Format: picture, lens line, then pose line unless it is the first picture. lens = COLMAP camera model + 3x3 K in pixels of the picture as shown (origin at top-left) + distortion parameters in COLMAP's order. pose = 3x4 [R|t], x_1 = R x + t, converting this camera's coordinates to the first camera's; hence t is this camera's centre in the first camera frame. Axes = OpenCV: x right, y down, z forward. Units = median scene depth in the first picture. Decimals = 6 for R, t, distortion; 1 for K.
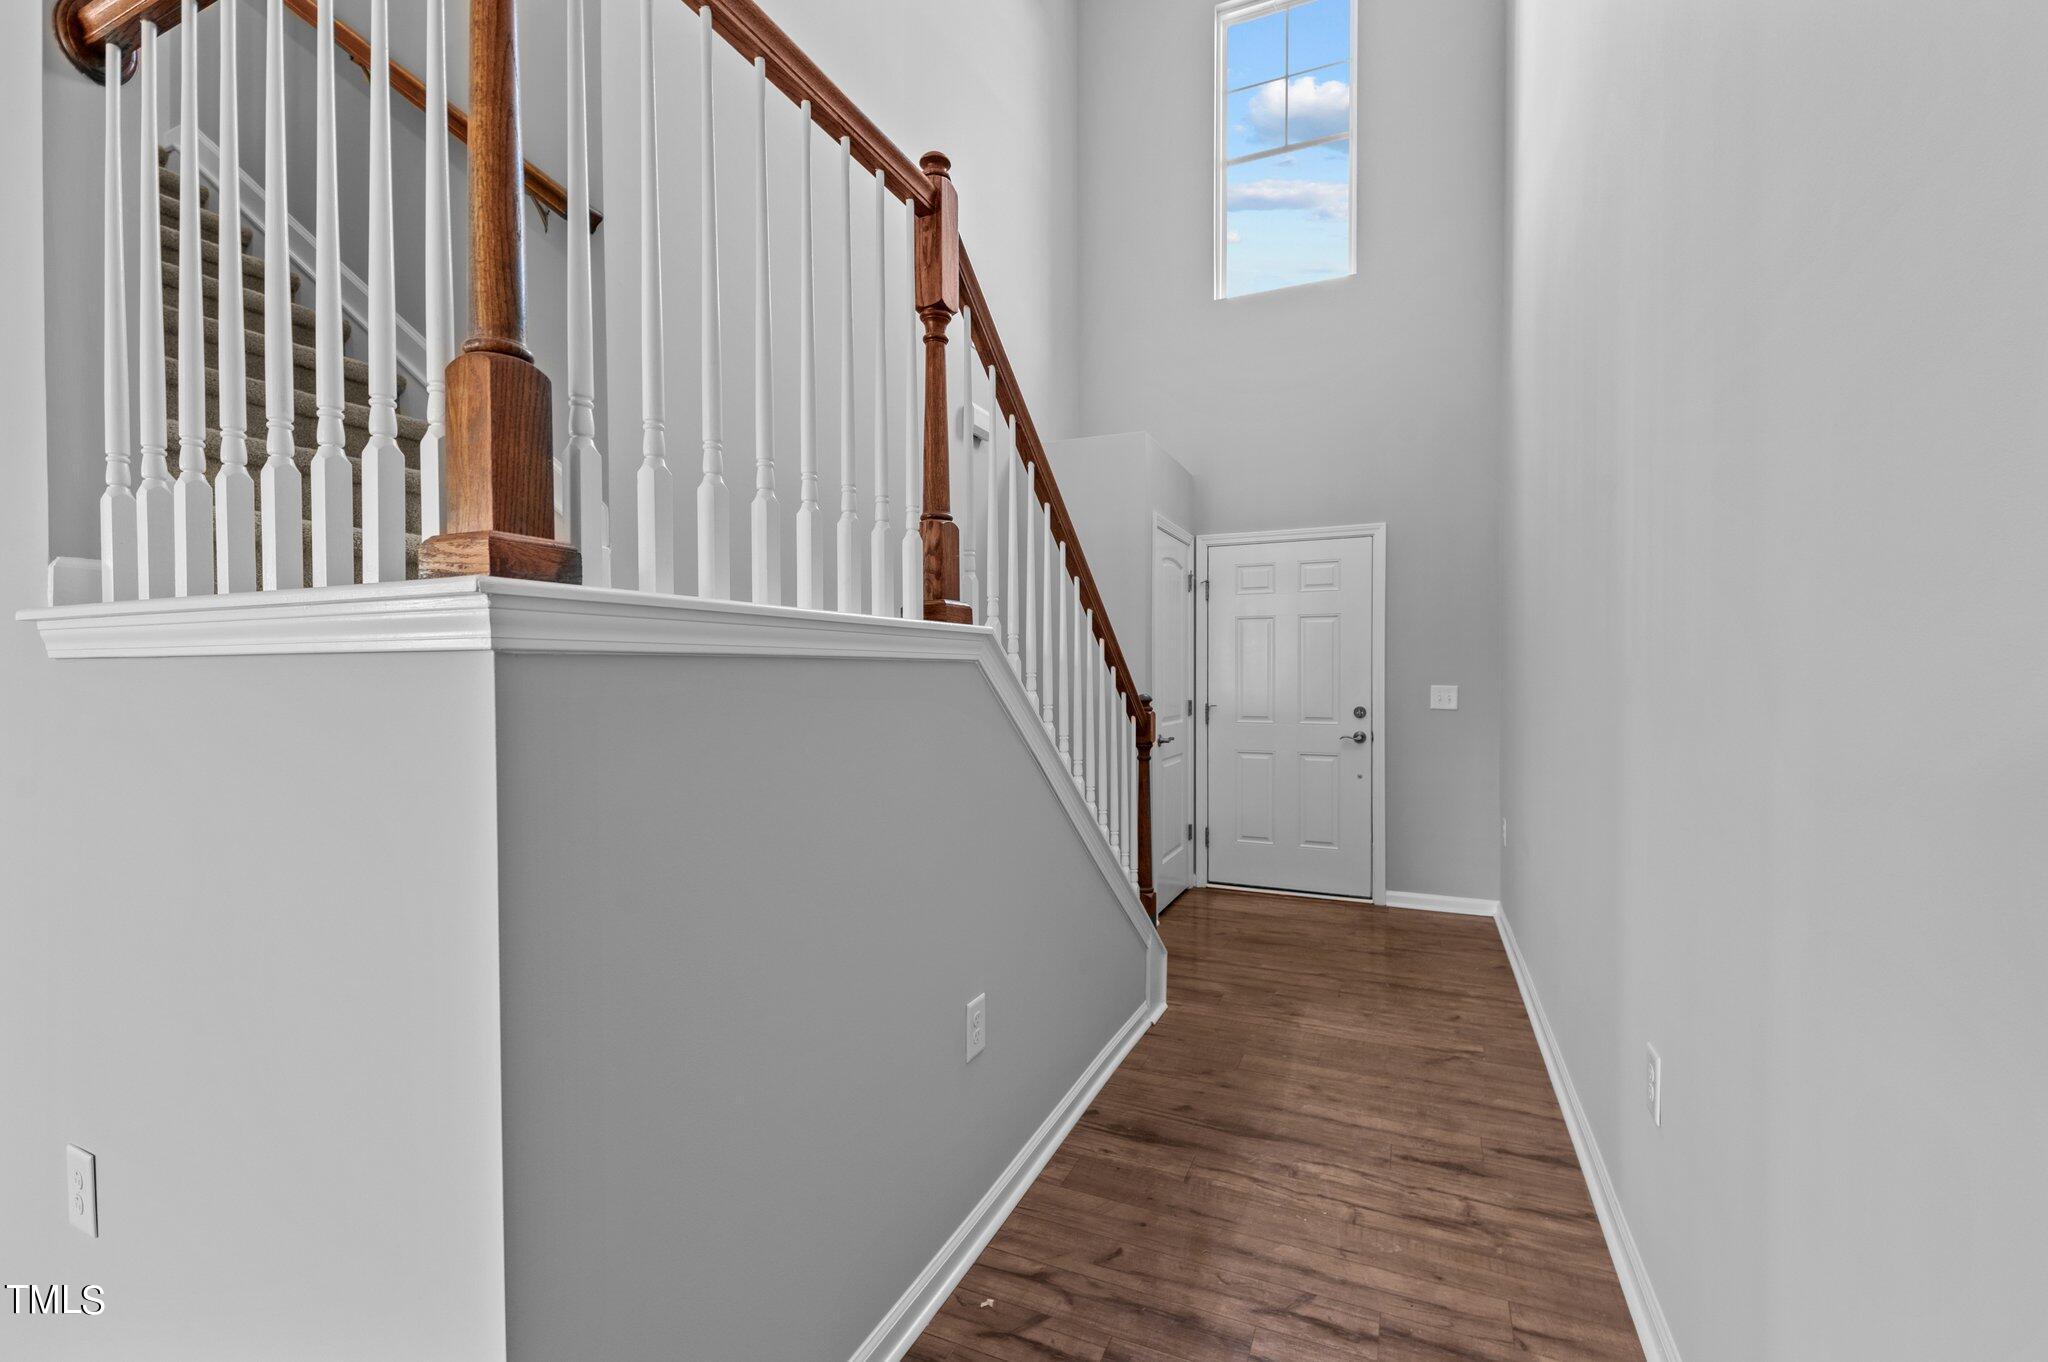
lens RADIAL K [[881.3, 0, 1024.7], [0, 881.3, 673.3], [0, 0, 1]] dist [0.027863, -0.009391]
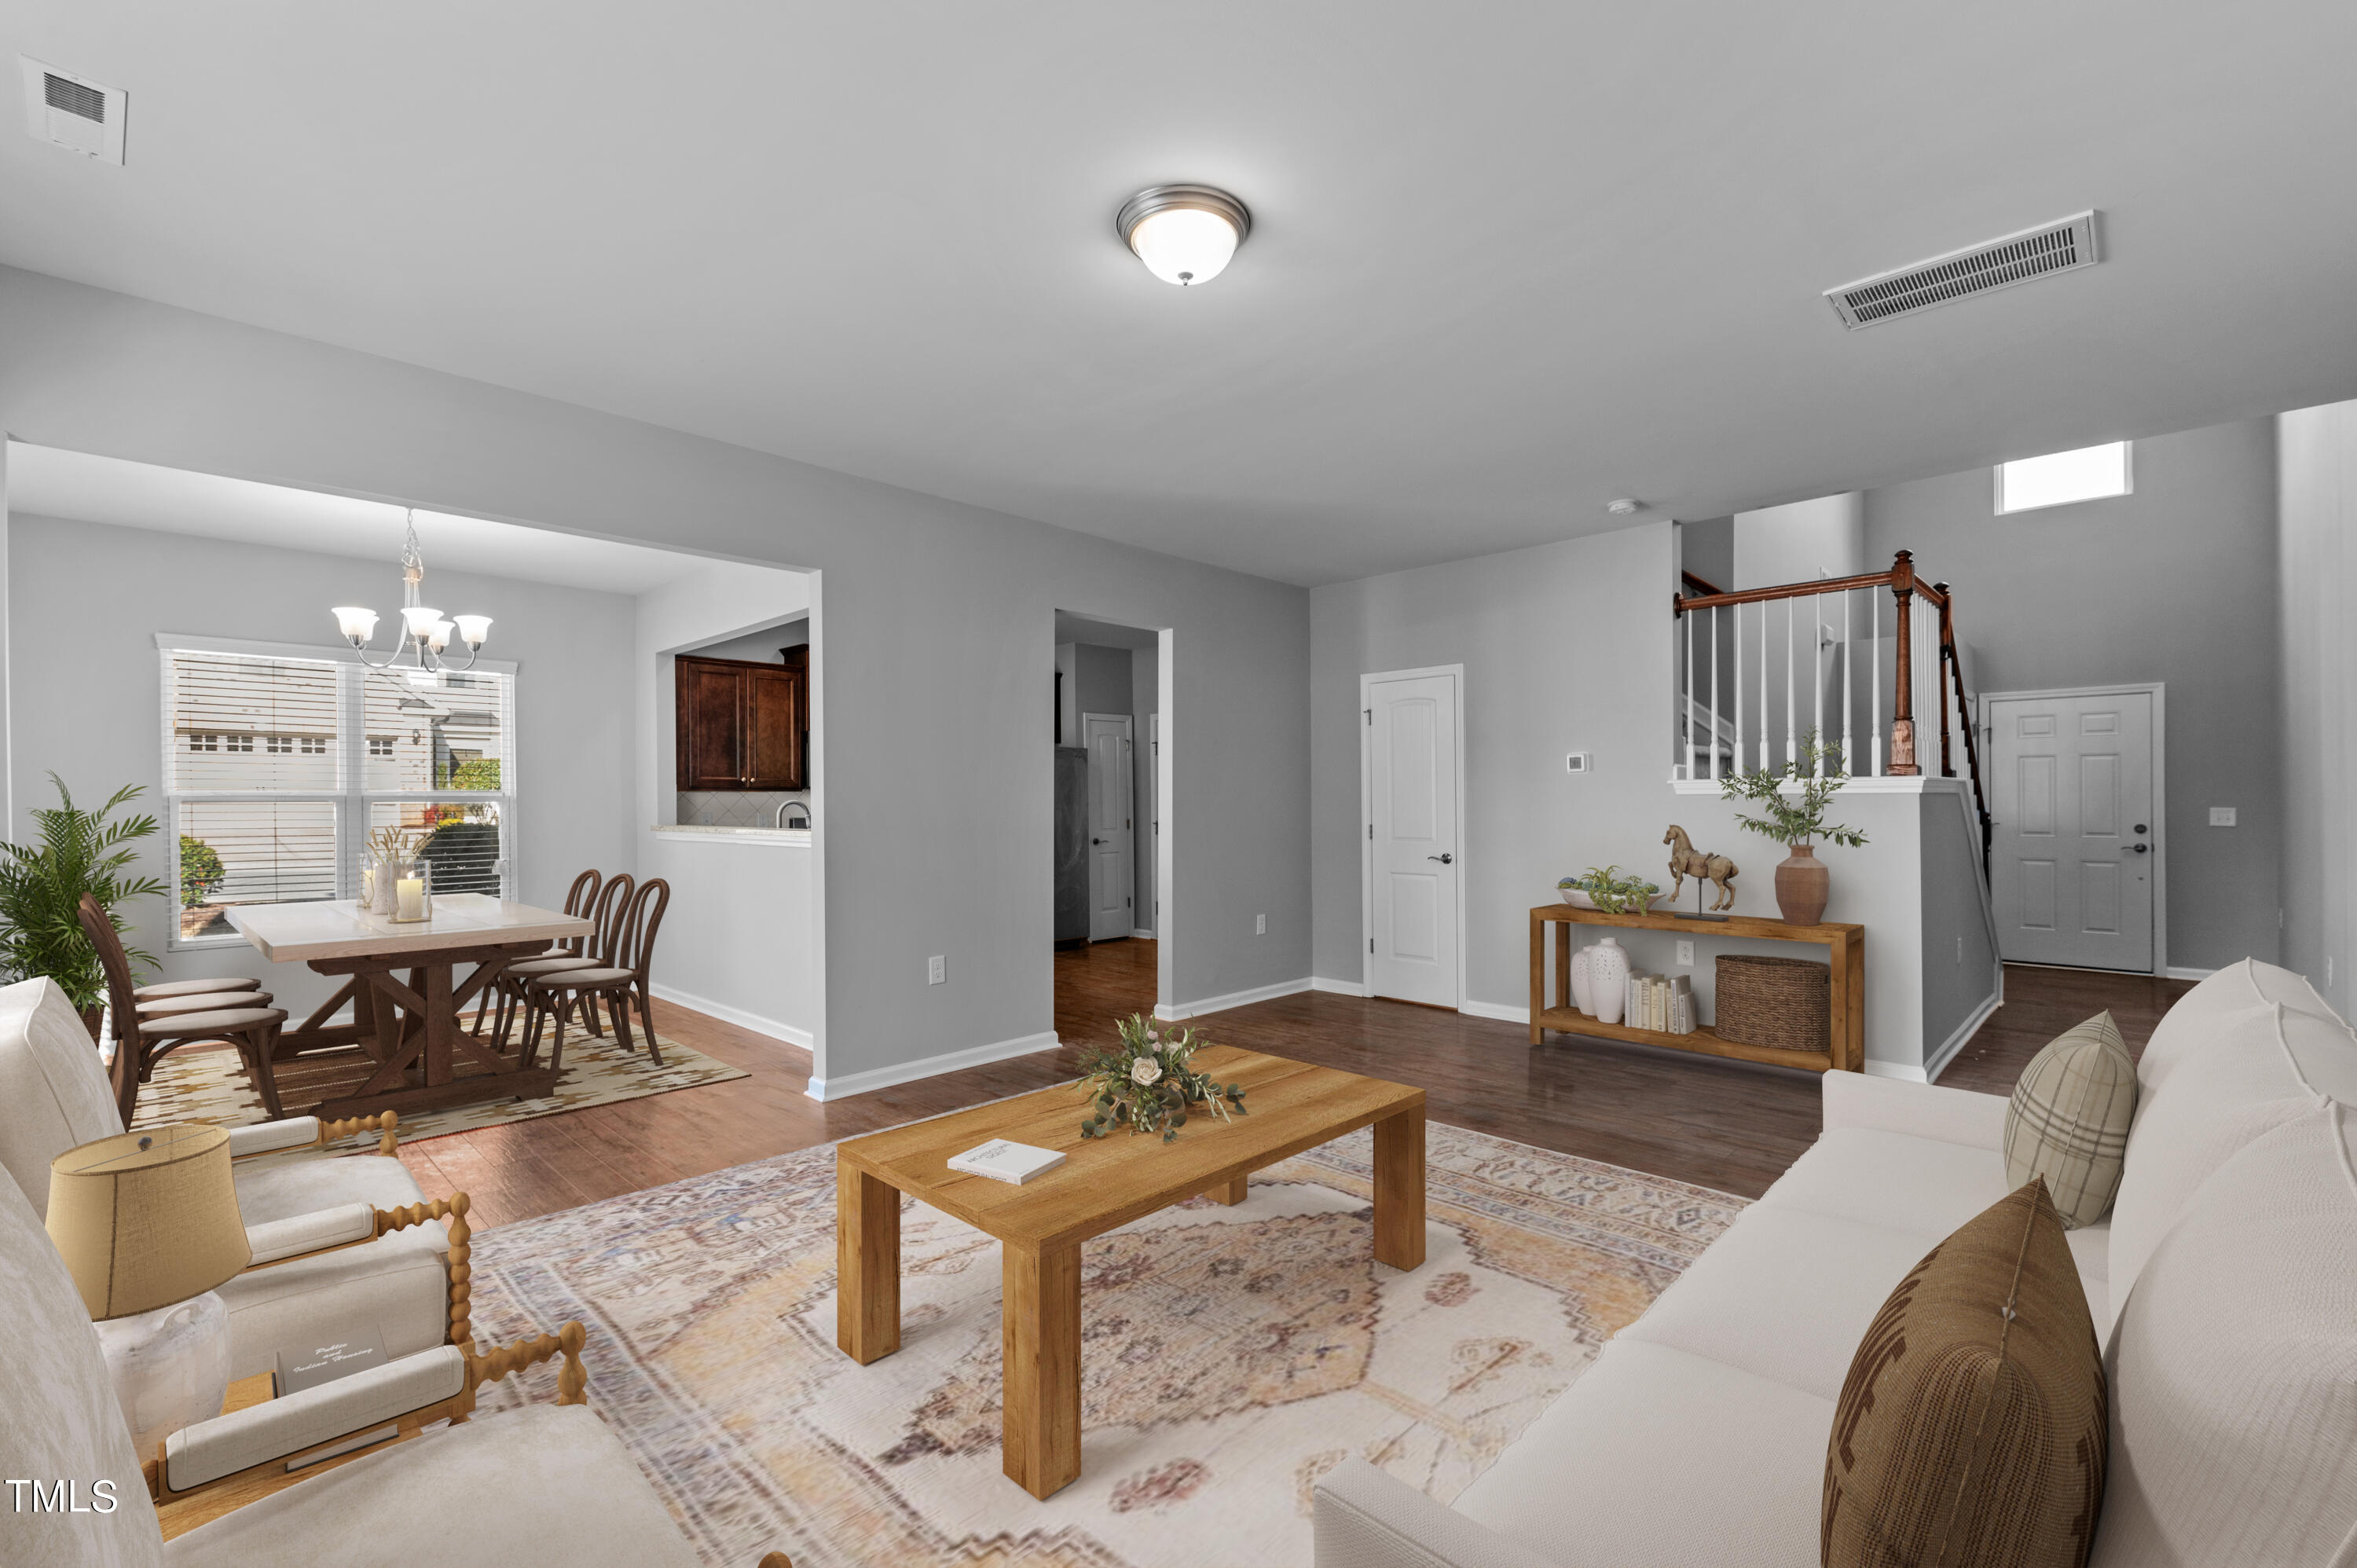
lens RADIAL K [[980.8, 0, 1204.2], [0, 980.8, 792.1], [0, 0, 1]] dist [-0.008054, 0.000004]
pose [[0.930493, -0.004980, -0.366275, -0.378336], [0.001609, 0.999954, -0.009508, 0.001867], [0.366305, 0.008258, 0.930458, -0.837632]]
